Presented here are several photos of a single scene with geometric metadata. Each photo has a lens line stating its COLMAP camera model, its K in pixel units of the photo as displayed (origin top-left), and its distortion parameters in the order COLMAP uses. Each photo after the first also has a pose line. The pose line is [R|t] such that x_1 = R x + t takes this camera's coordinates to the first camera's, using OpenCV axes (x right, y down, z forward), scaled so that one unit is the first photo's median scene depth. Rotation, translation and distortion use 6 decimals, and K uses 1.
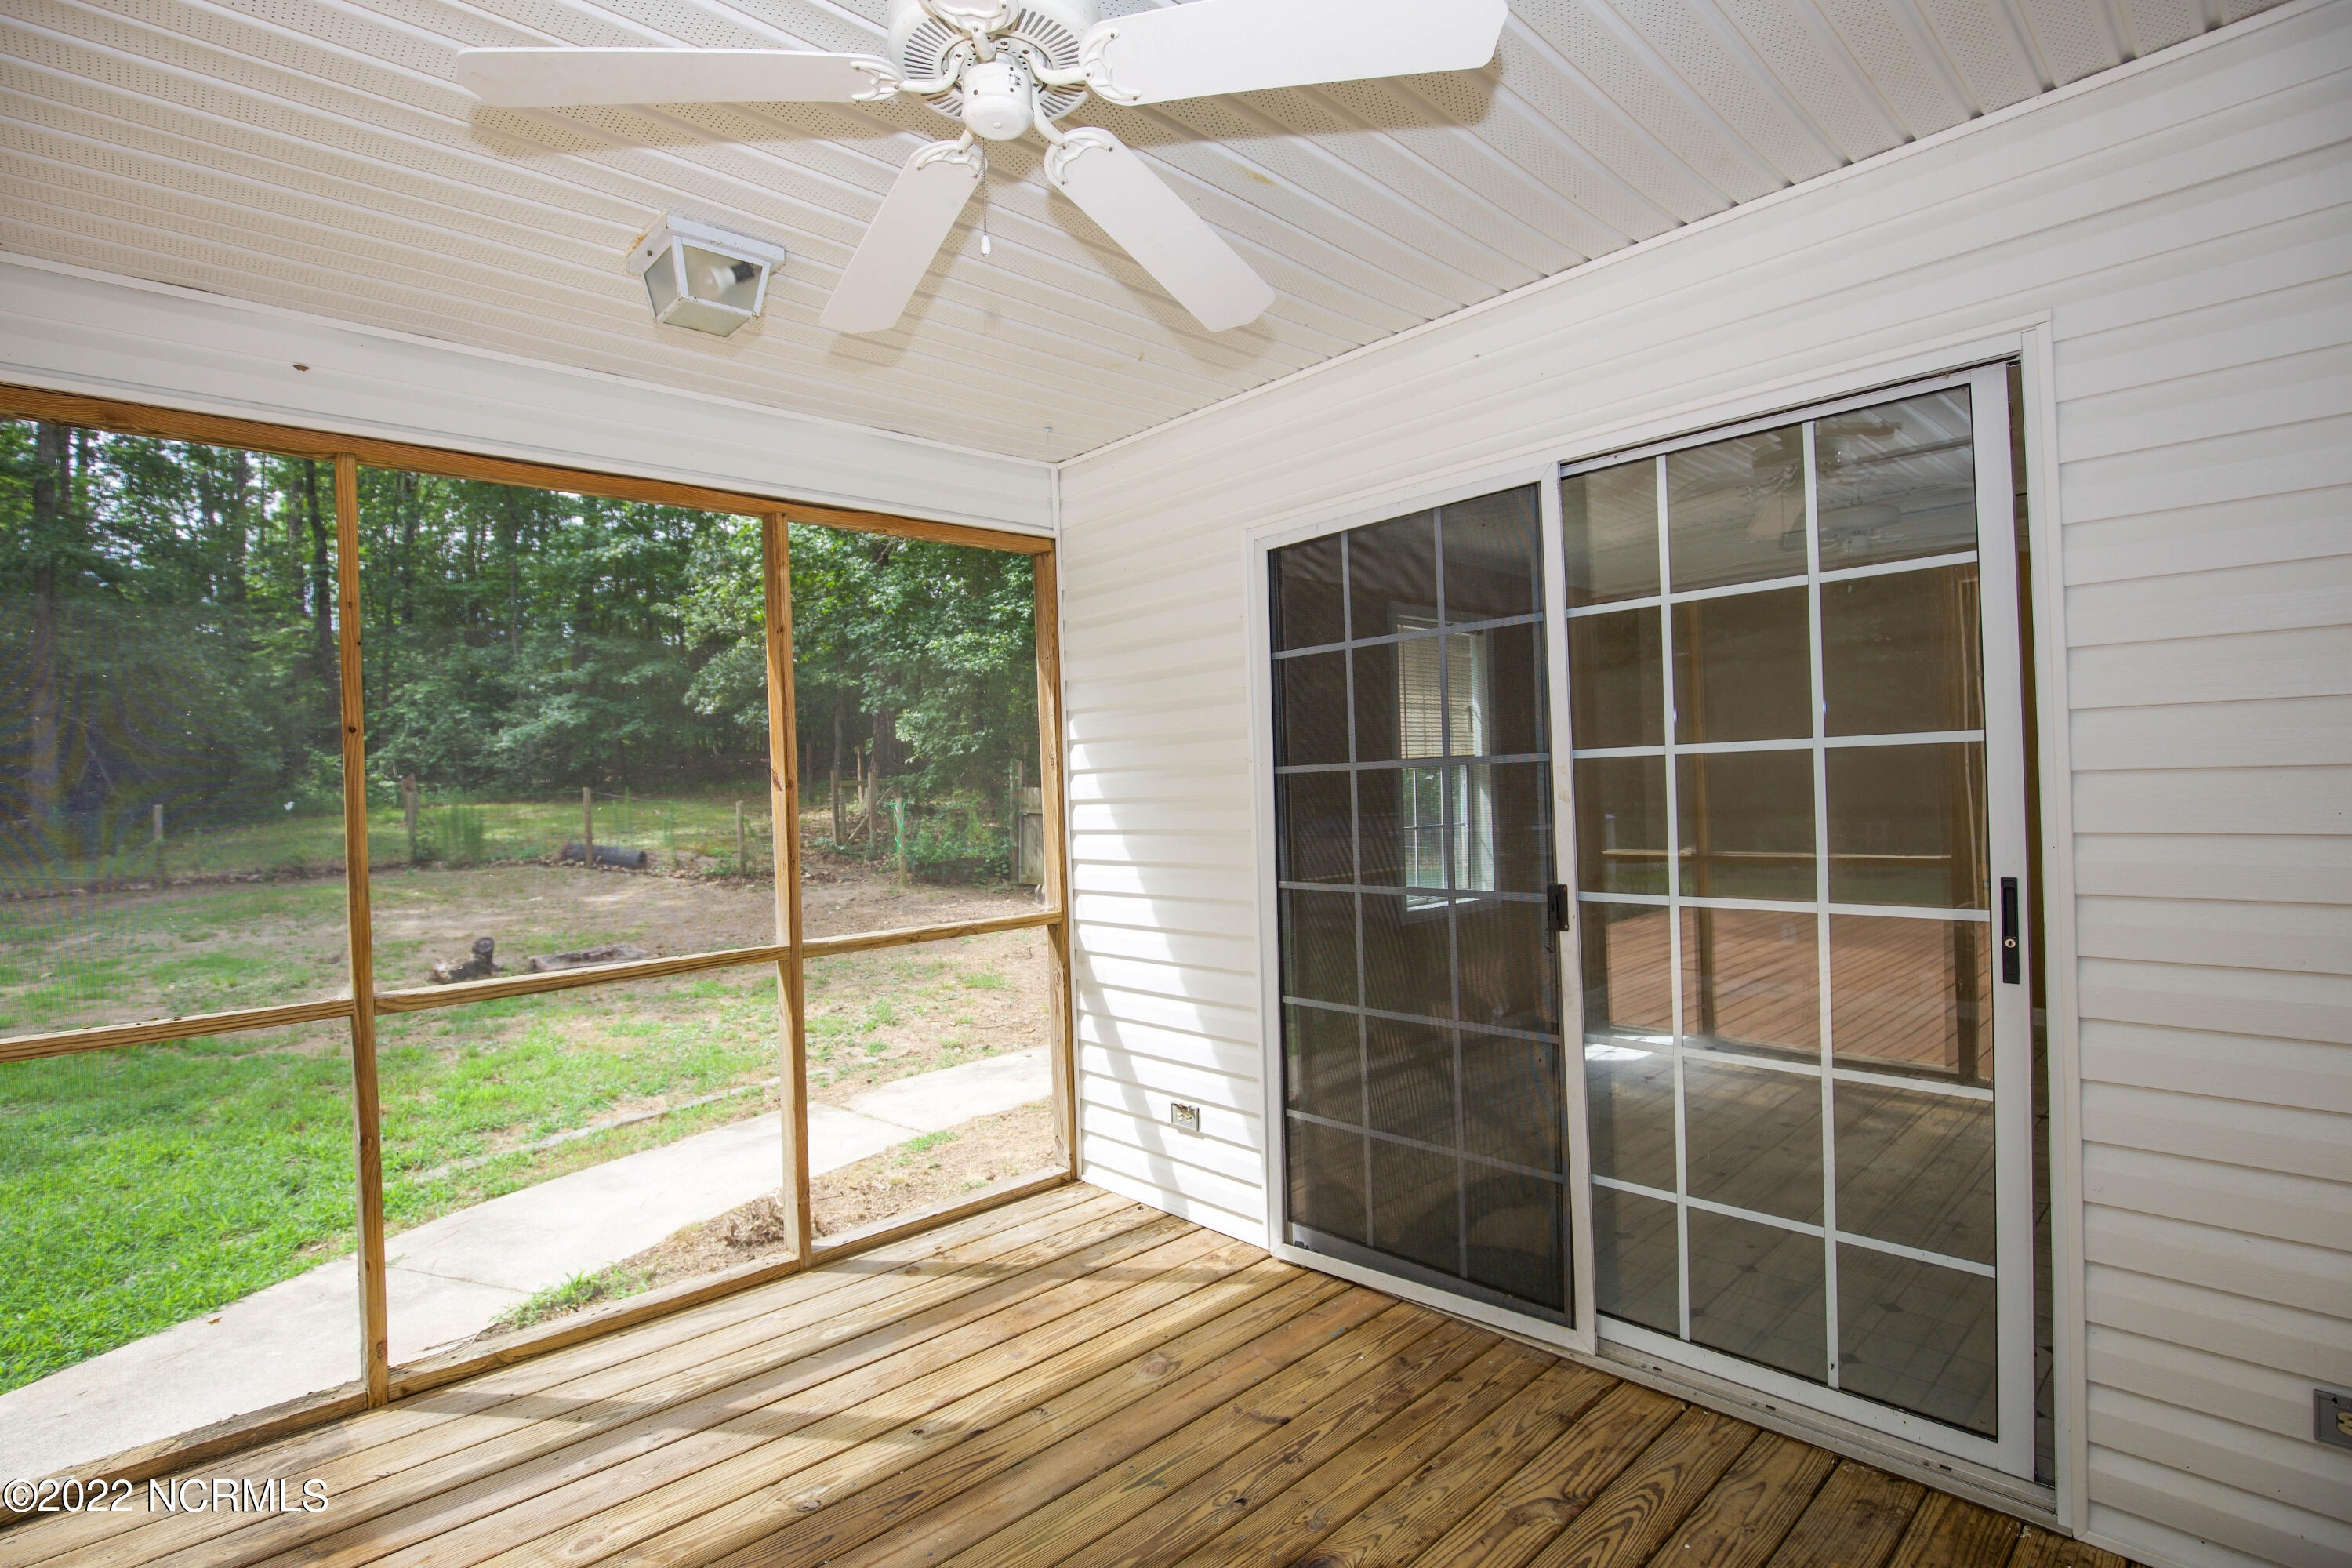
lens RADIAL K [[1103.7, 0, 1199.9], [0, 1103.7, 791.6], [0, 0, 1]] dist [-0.030147, 0.003439]
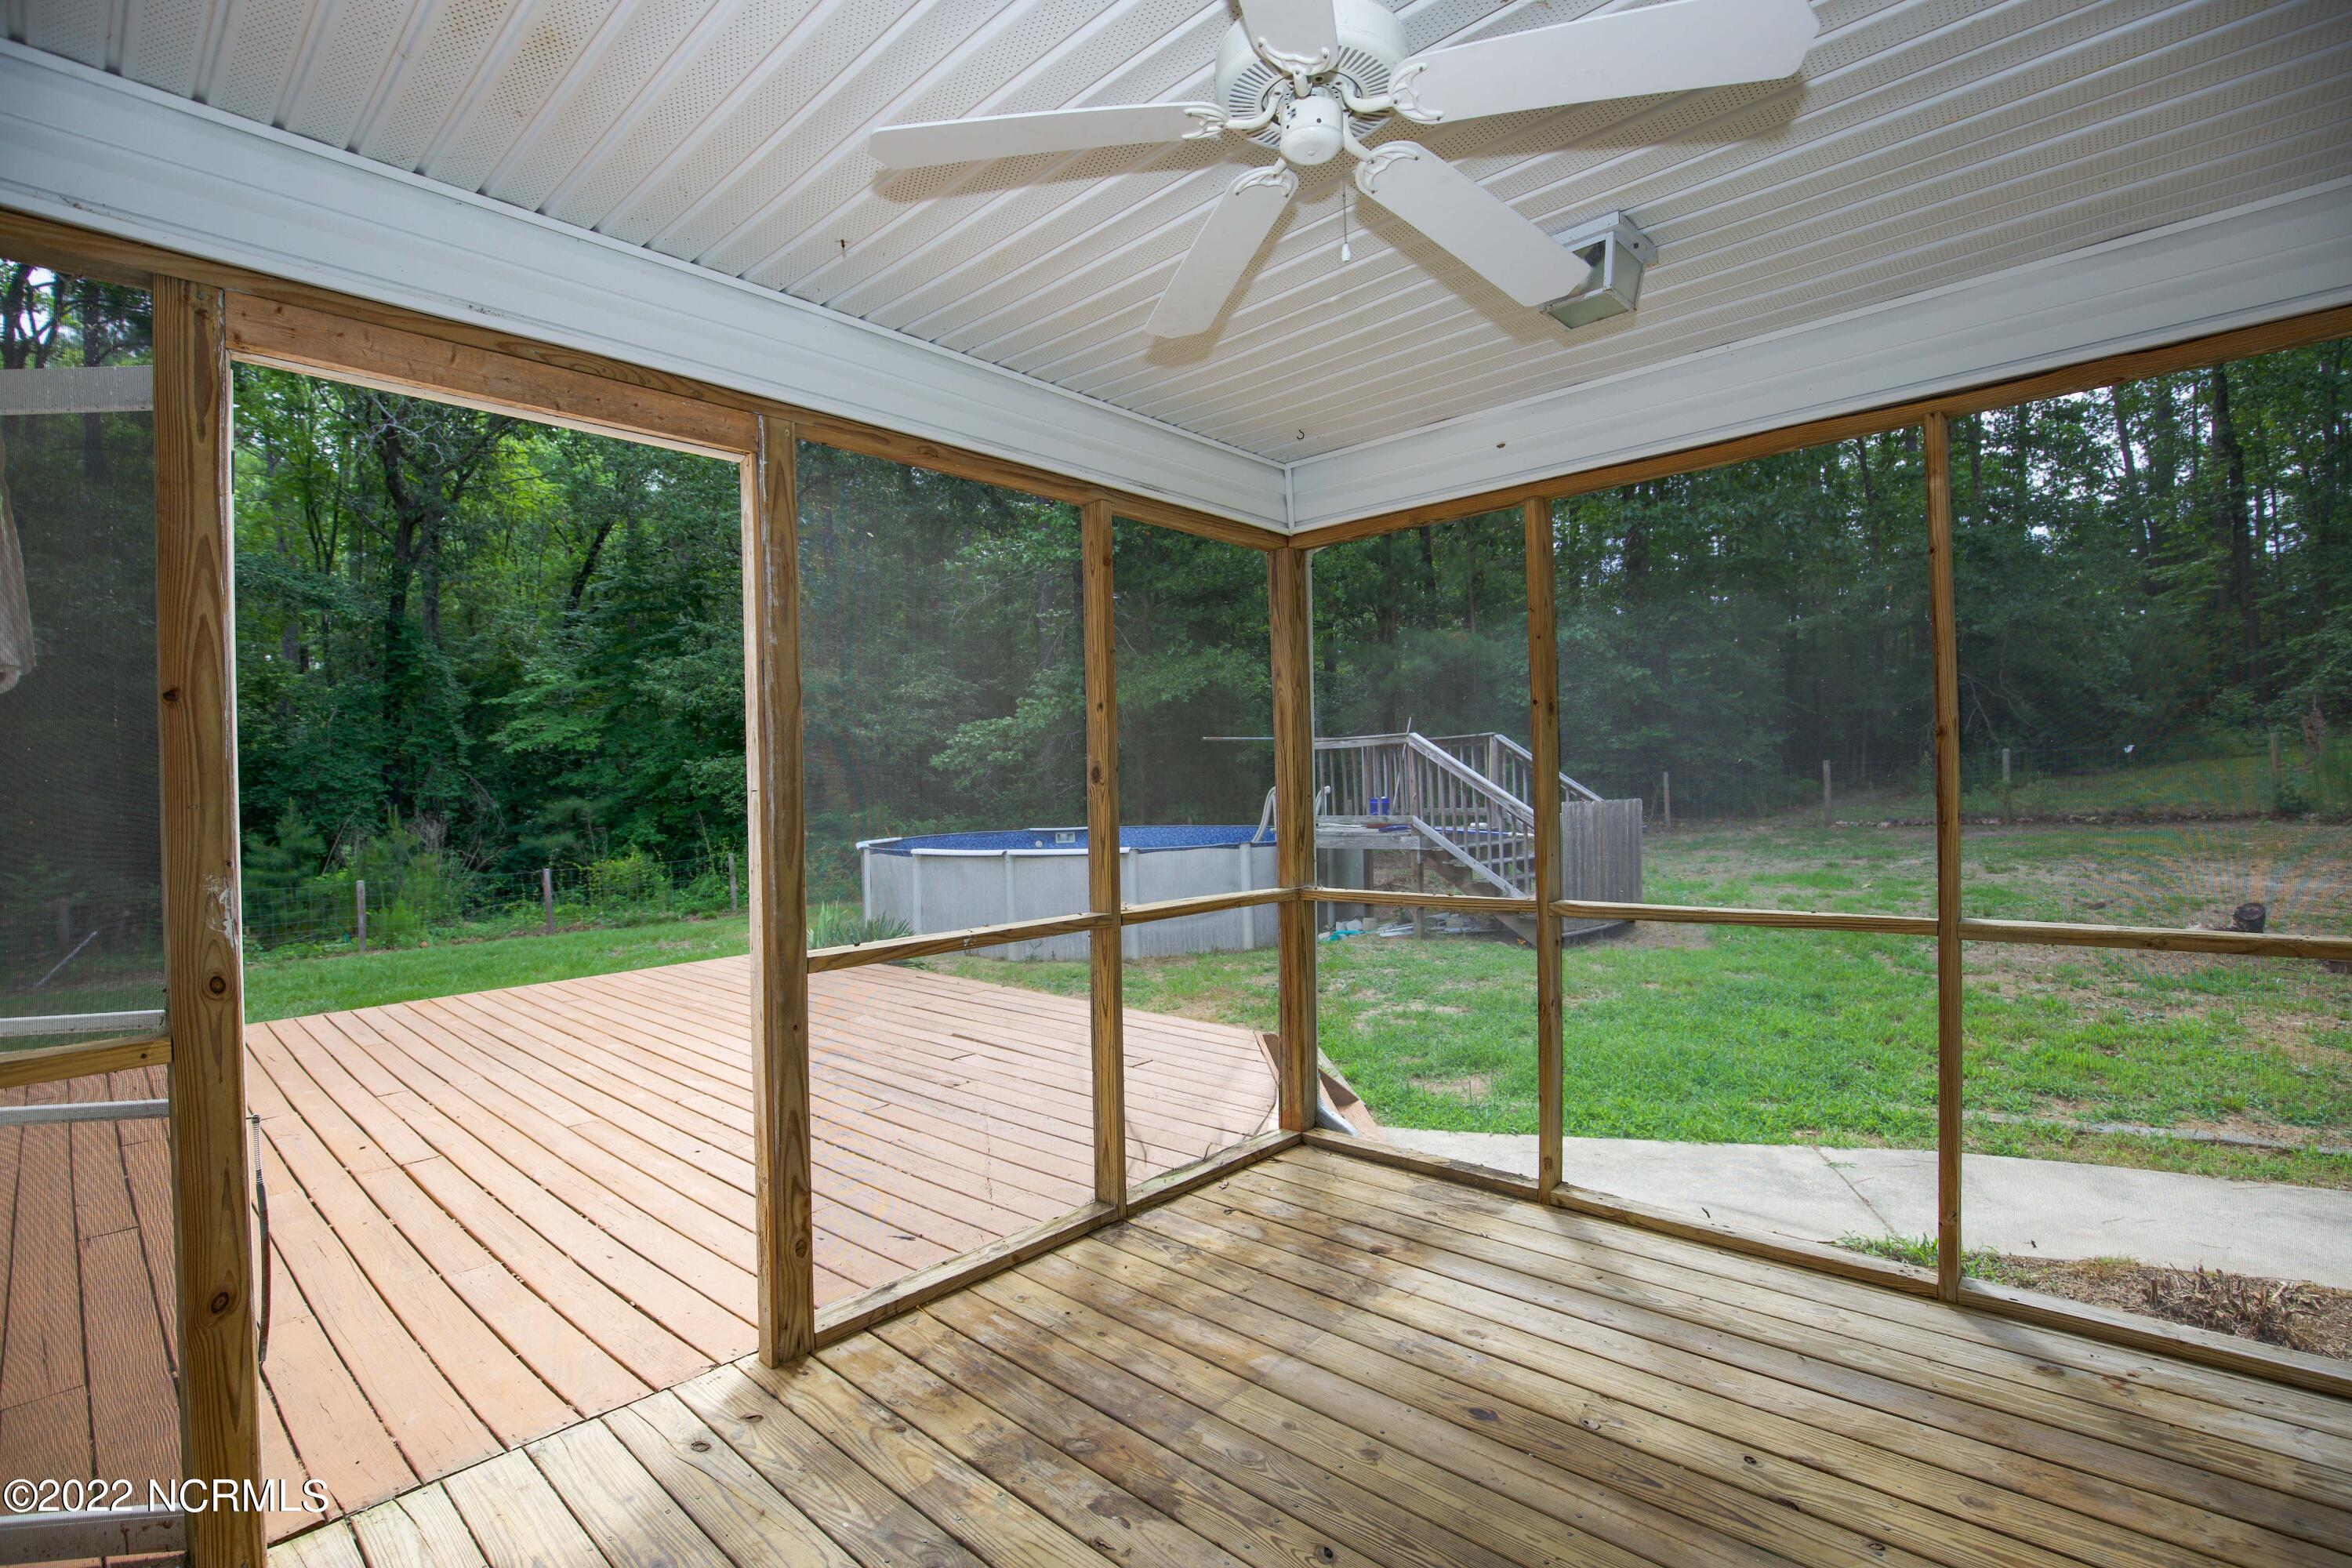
lens RADIAL K [[1103.7, 0, 1184.7], [0, 1103.7, 797.8], [0, 0, 1]] dist [-0.030147, 0.003439]
pose [[0.061302, 0.039448, -0.997339, 0.297624], [0.020720, 0.998953, 0.040785, -0.002015], [0.997904, -0.023165, 0.060421, 0.252846]]
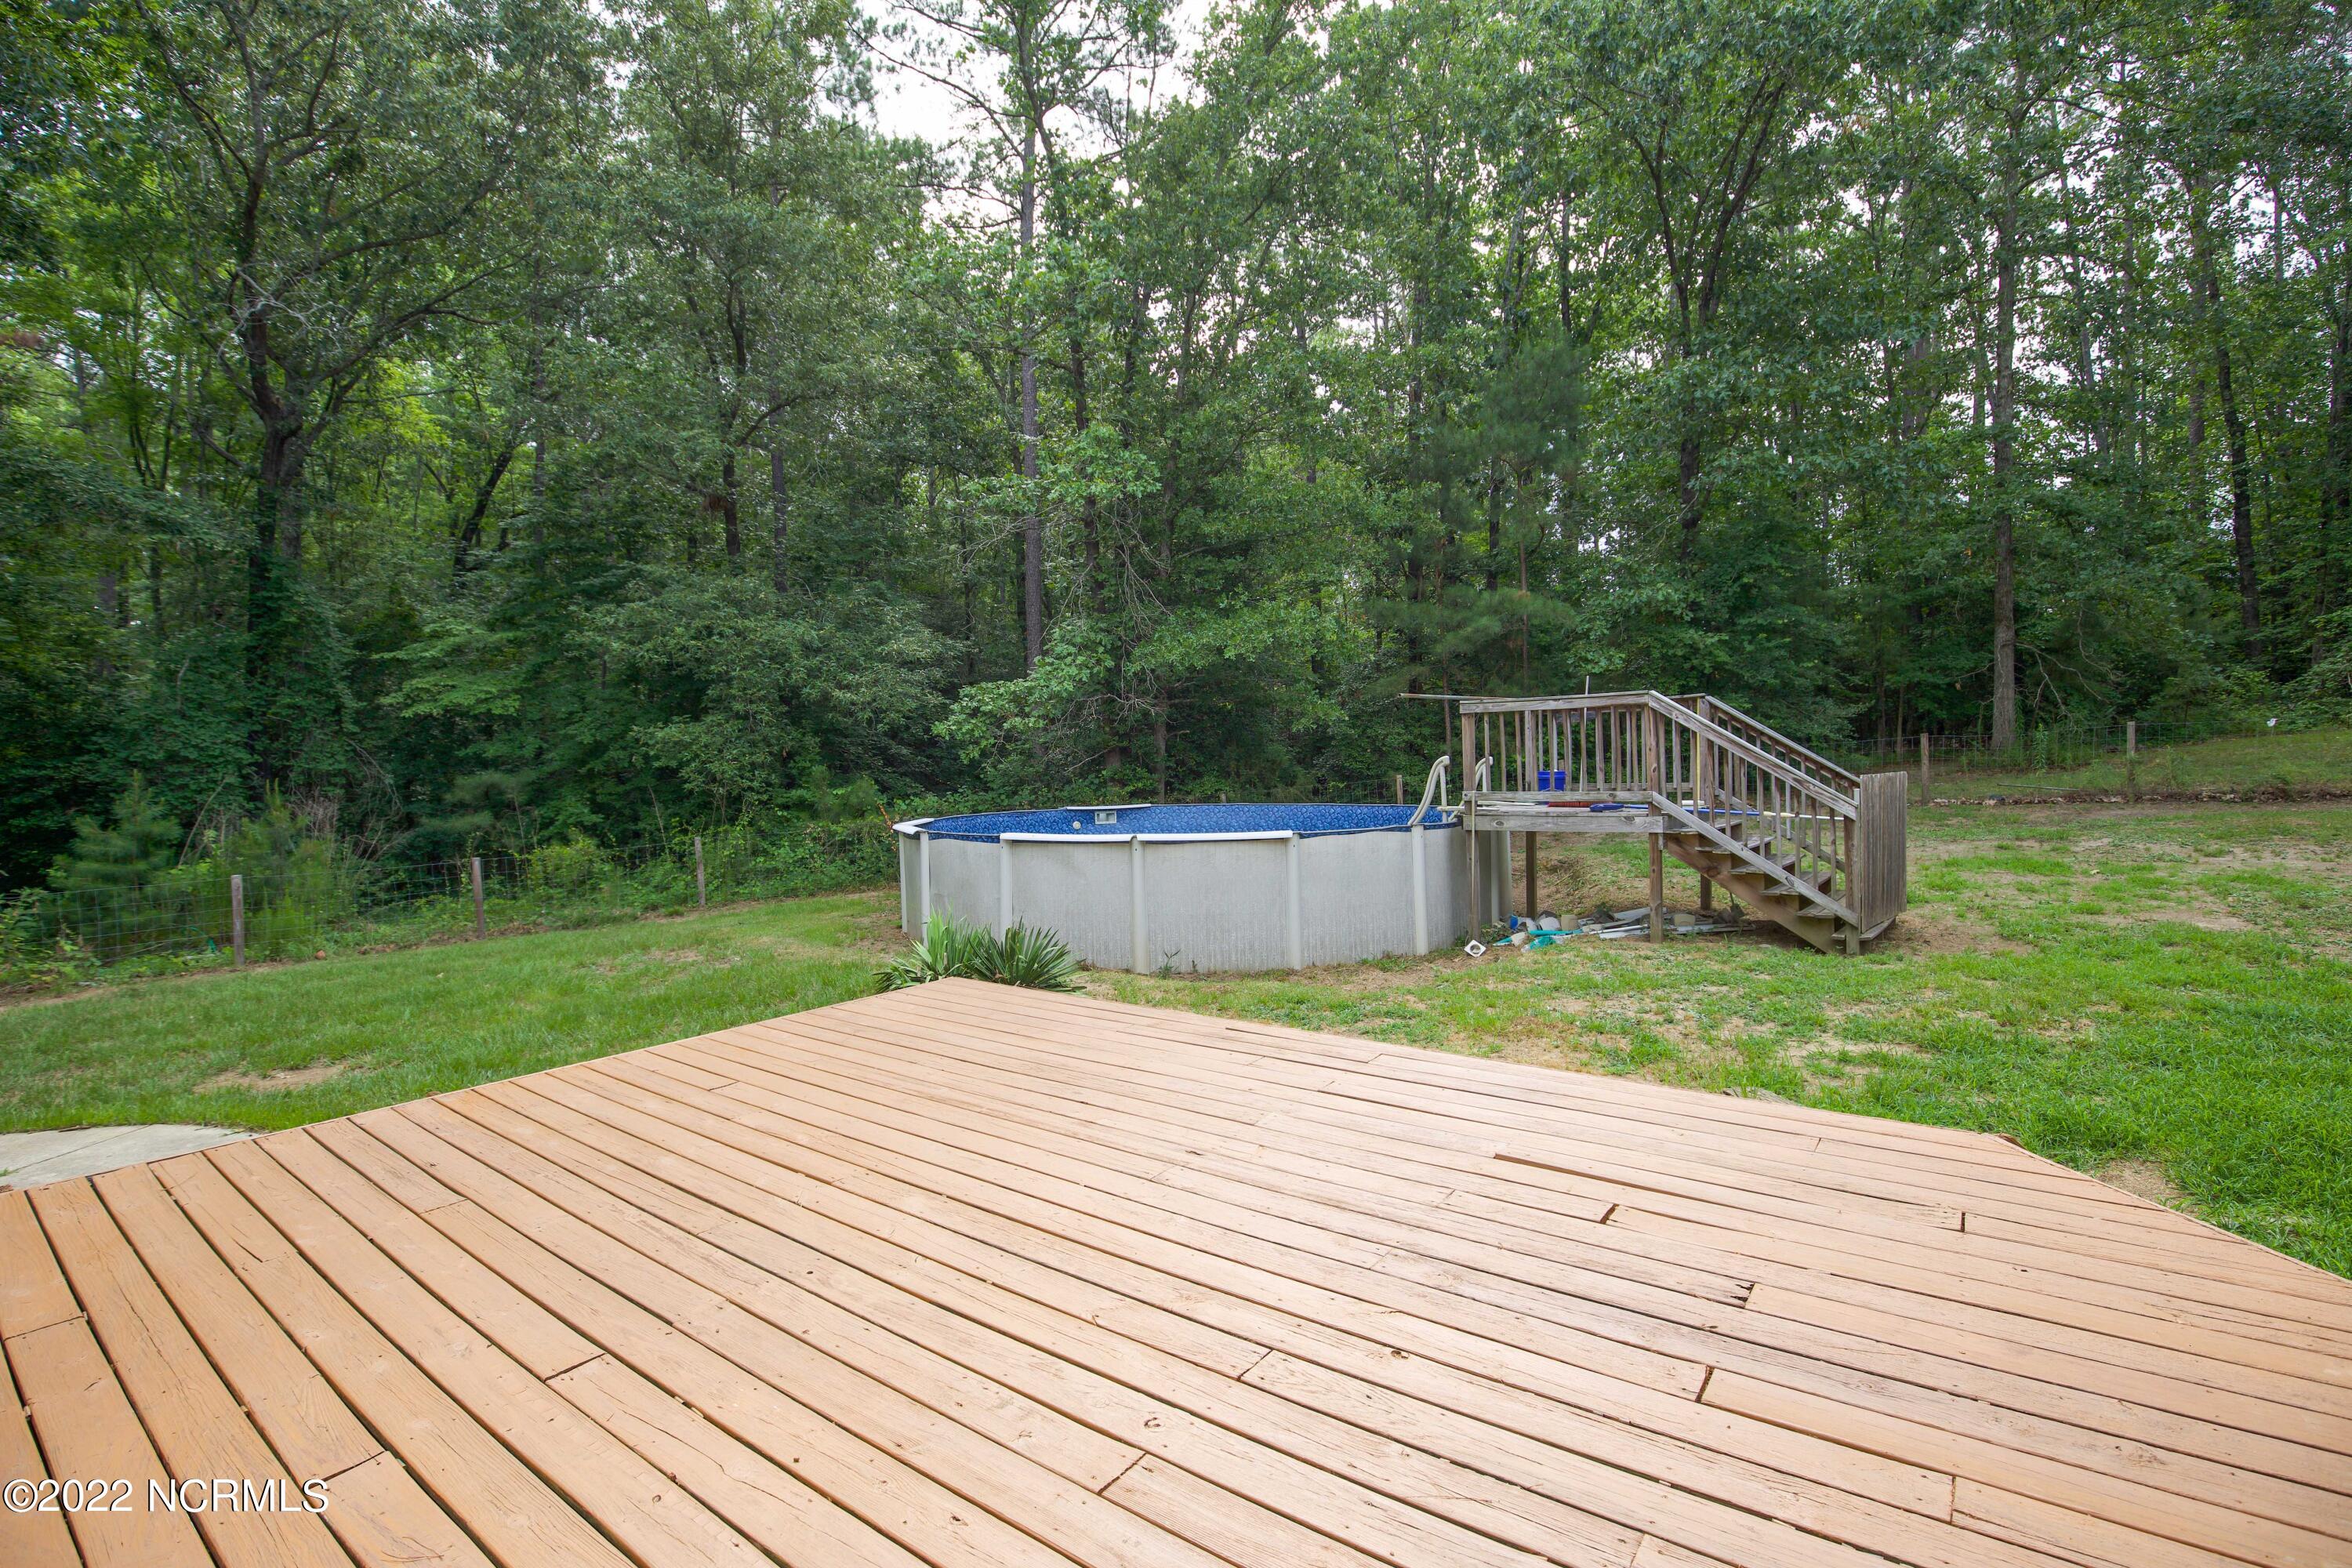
lens RADIAL K [[1103.7, 0, 1168.0], [0, 1103.7, 788.8], [0, 0, 1]] dist [-0.030147, 0.003439]
pose [[0.156258, 0.050991, -0.986399, -0.257848], [0.014977, 0.998429, 0.053985, 0.021309], [0.987603, -0.023209, 0.155249, -0.253869]]
